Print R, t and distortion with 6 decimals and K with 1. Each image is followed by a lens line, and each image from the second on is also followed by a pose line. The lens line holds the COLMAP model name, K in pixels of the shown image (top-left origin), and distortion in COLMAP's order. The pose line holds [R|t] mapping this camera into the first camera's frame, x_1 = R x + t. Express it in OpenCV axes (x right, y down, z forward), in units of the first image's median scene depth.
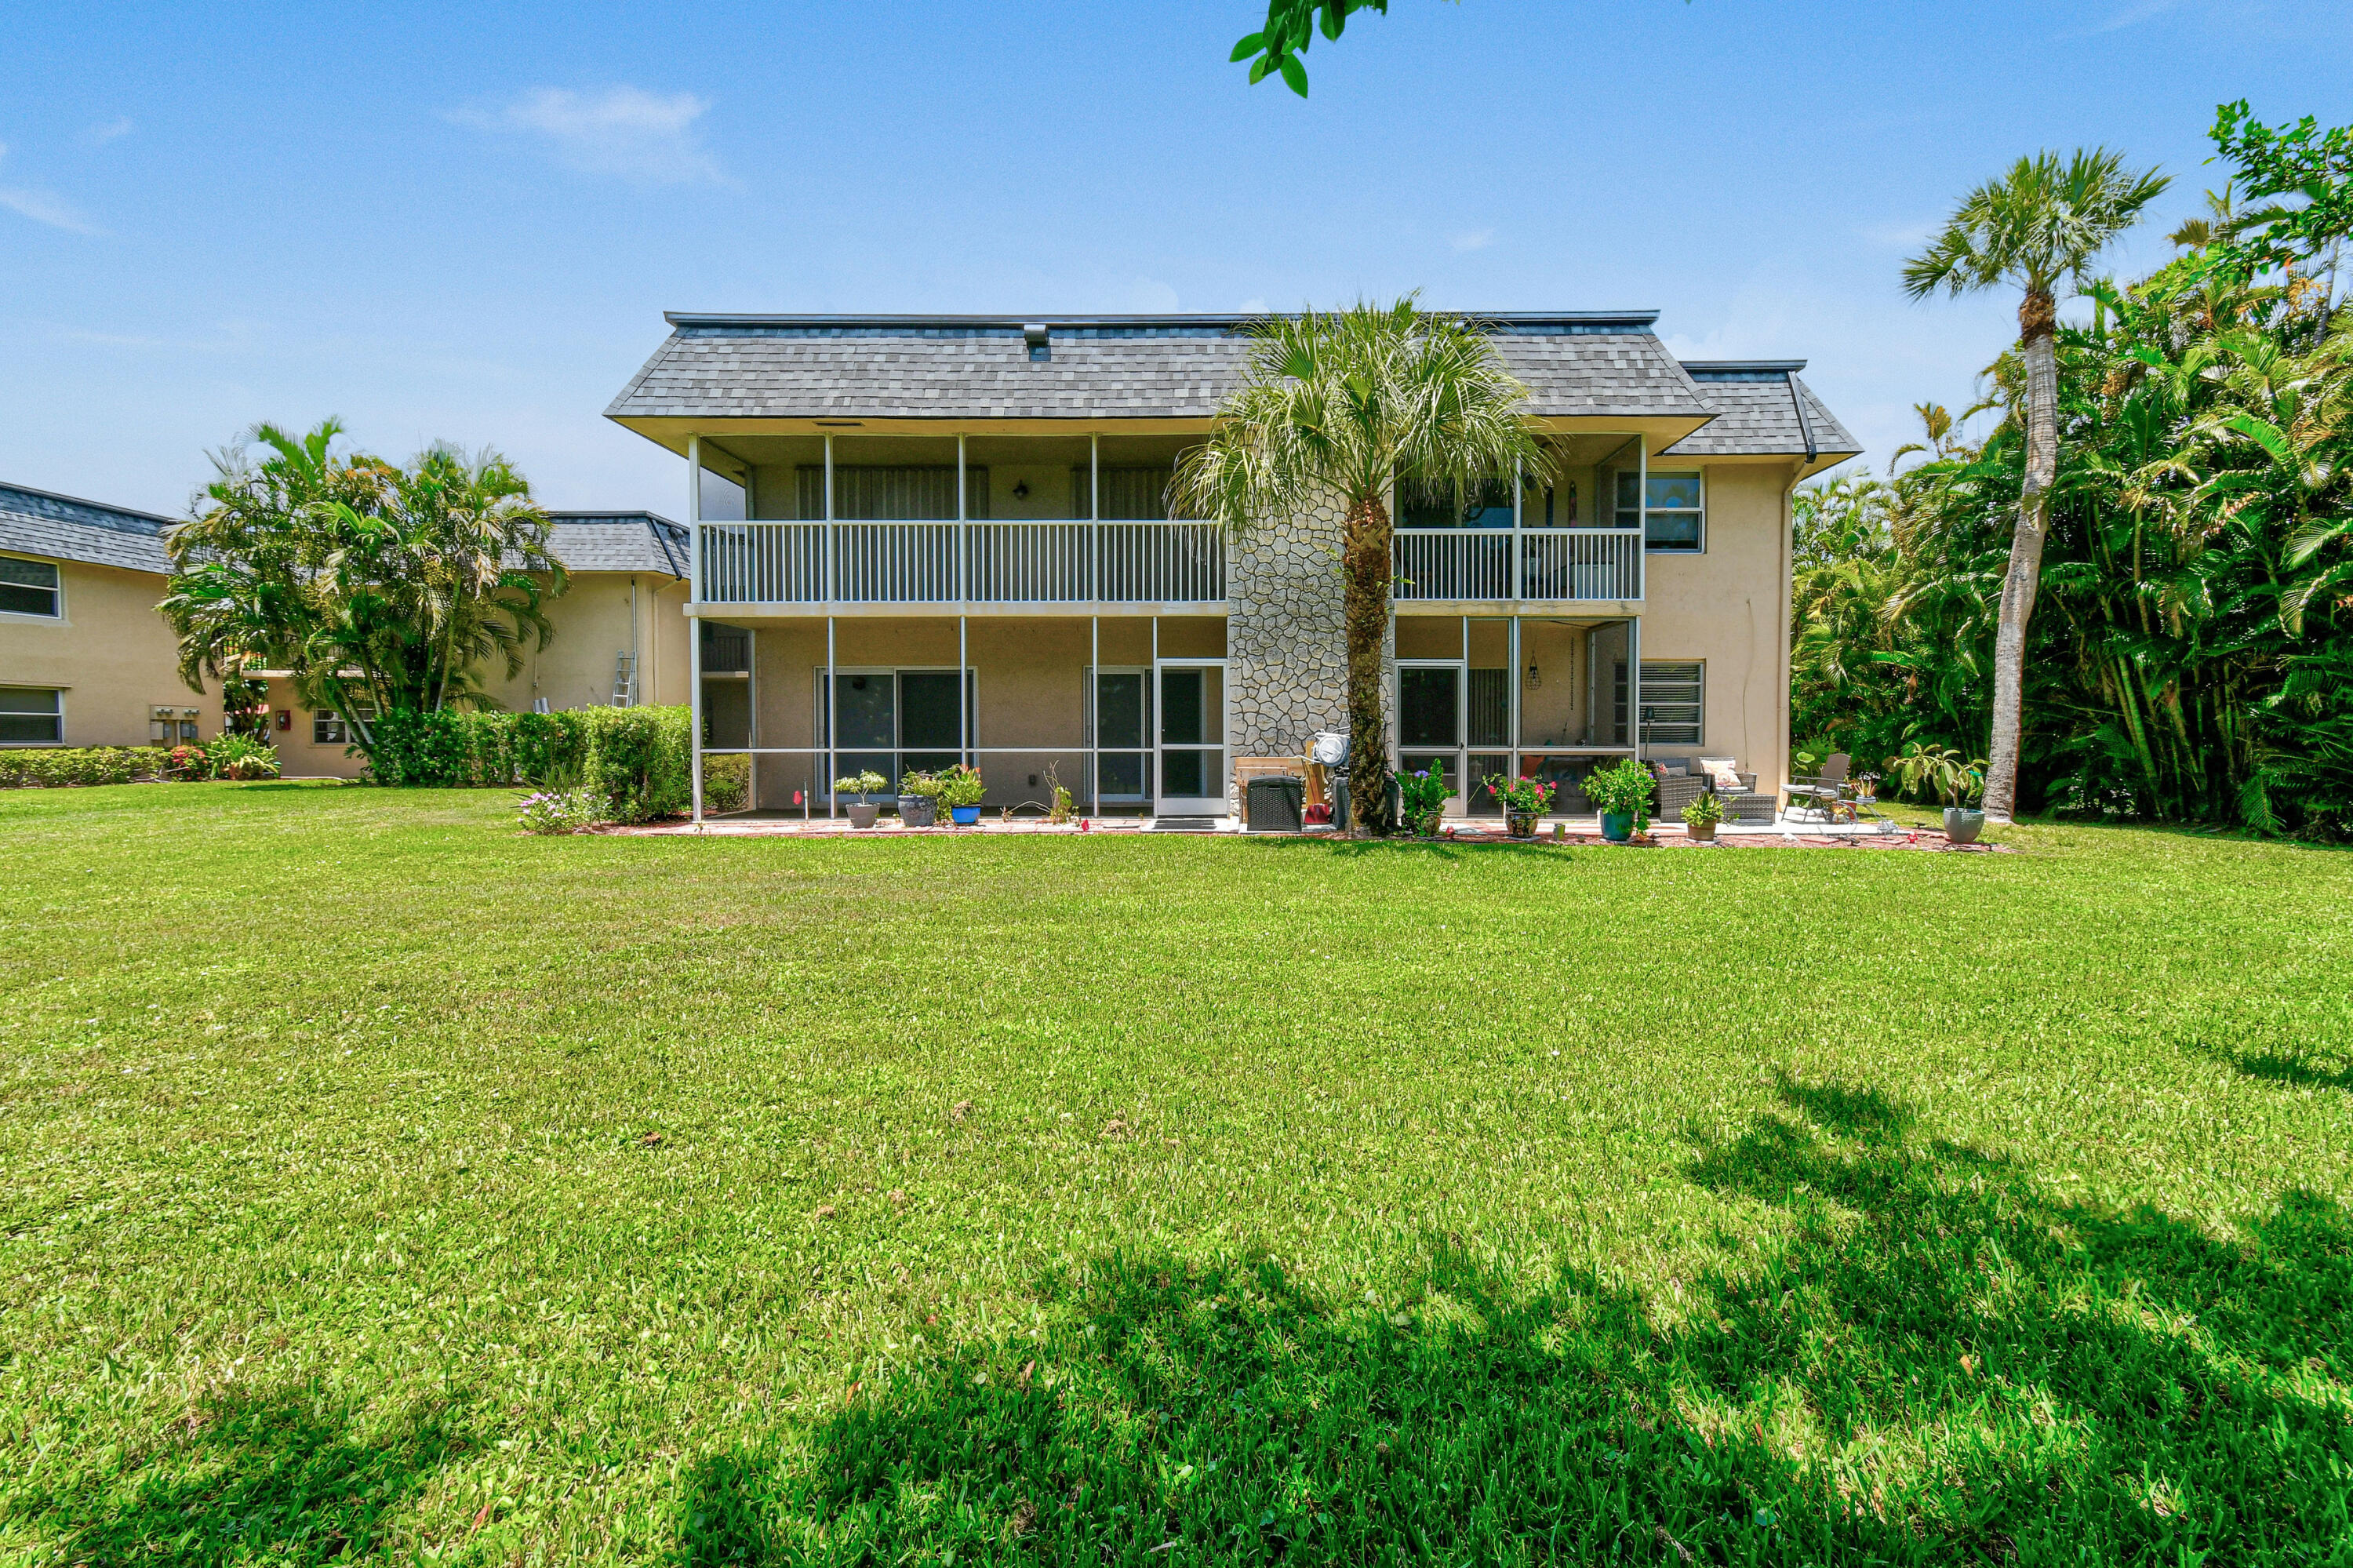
lens RADIAL K [[1027.2, 0, 1246.0], [0, 1027.2, 747.8], [0, 0, 1]] dist [0.012554, -0.000098]
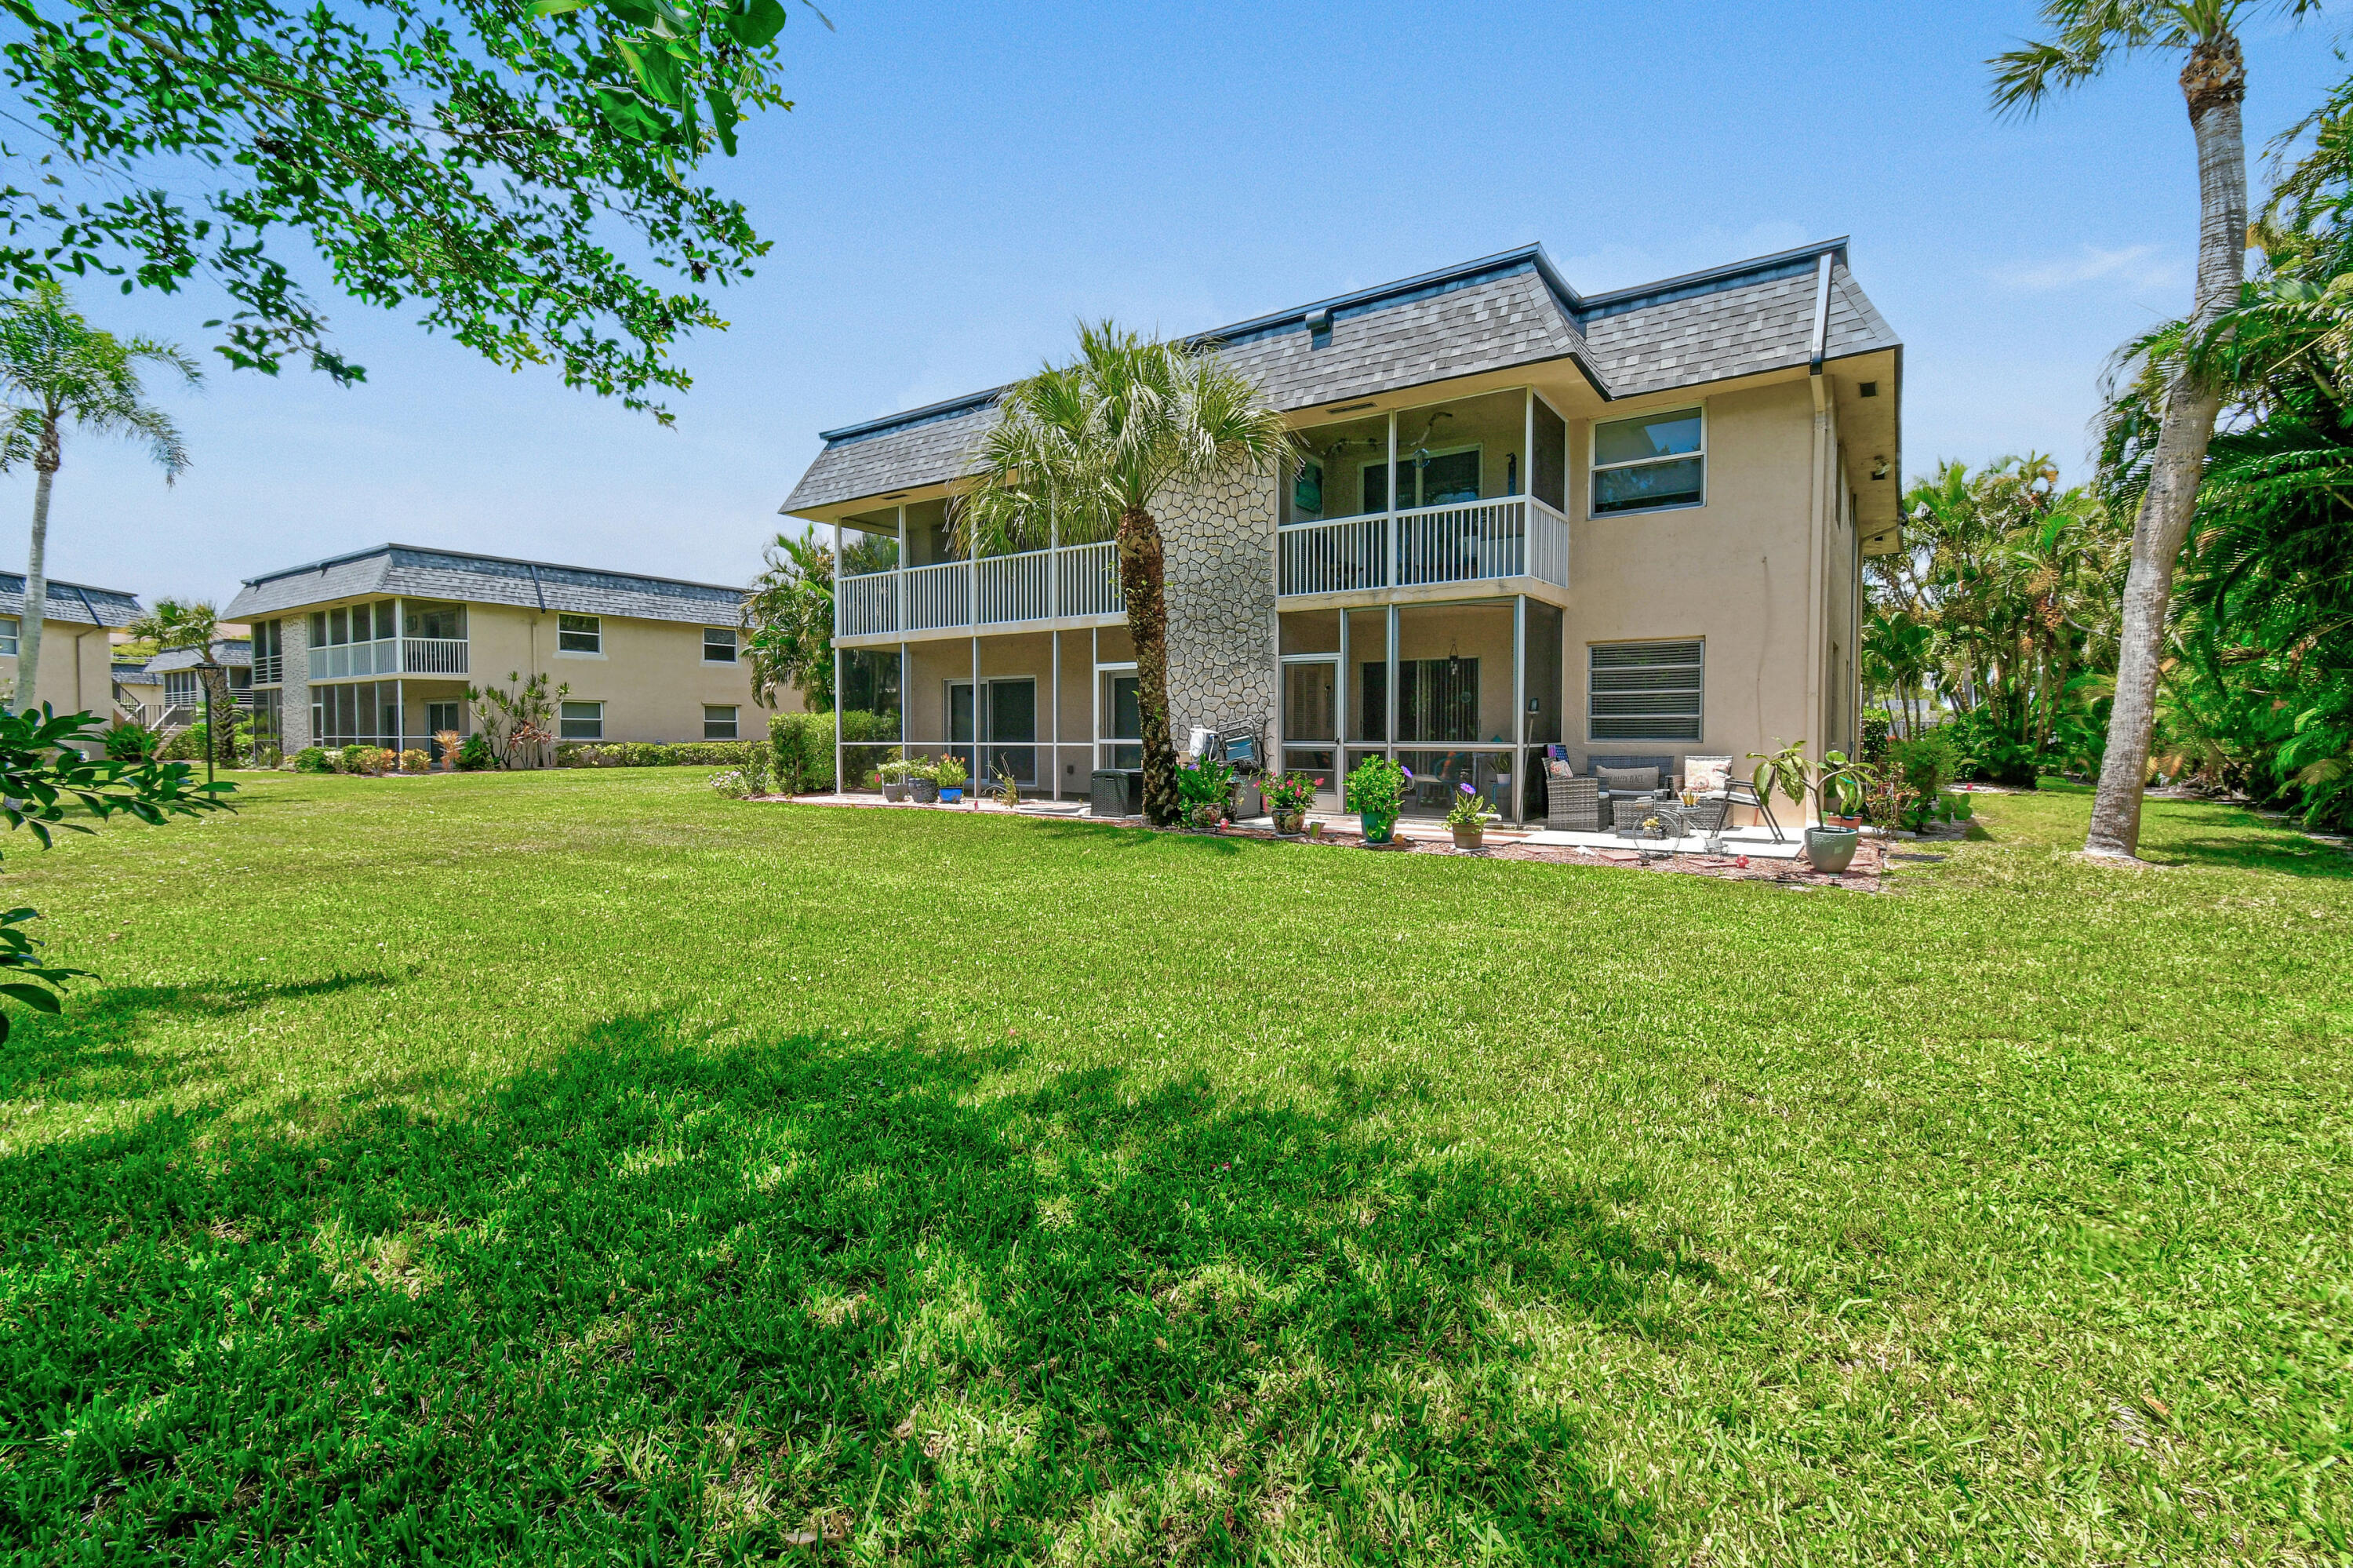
lens RADIAL K [[1026.9, 0, 1183.8], [0, 1026.9, 762.2], [0, 0, 1]] dist [0.002689, 0.000061]
pose [[0.831237, 0.012946, -0.555767, 0.632569], [-0.004126, 0.999845, 0.017119, 0.002282], [0.555902, -0.011936, 0.831162, 0.103715]]
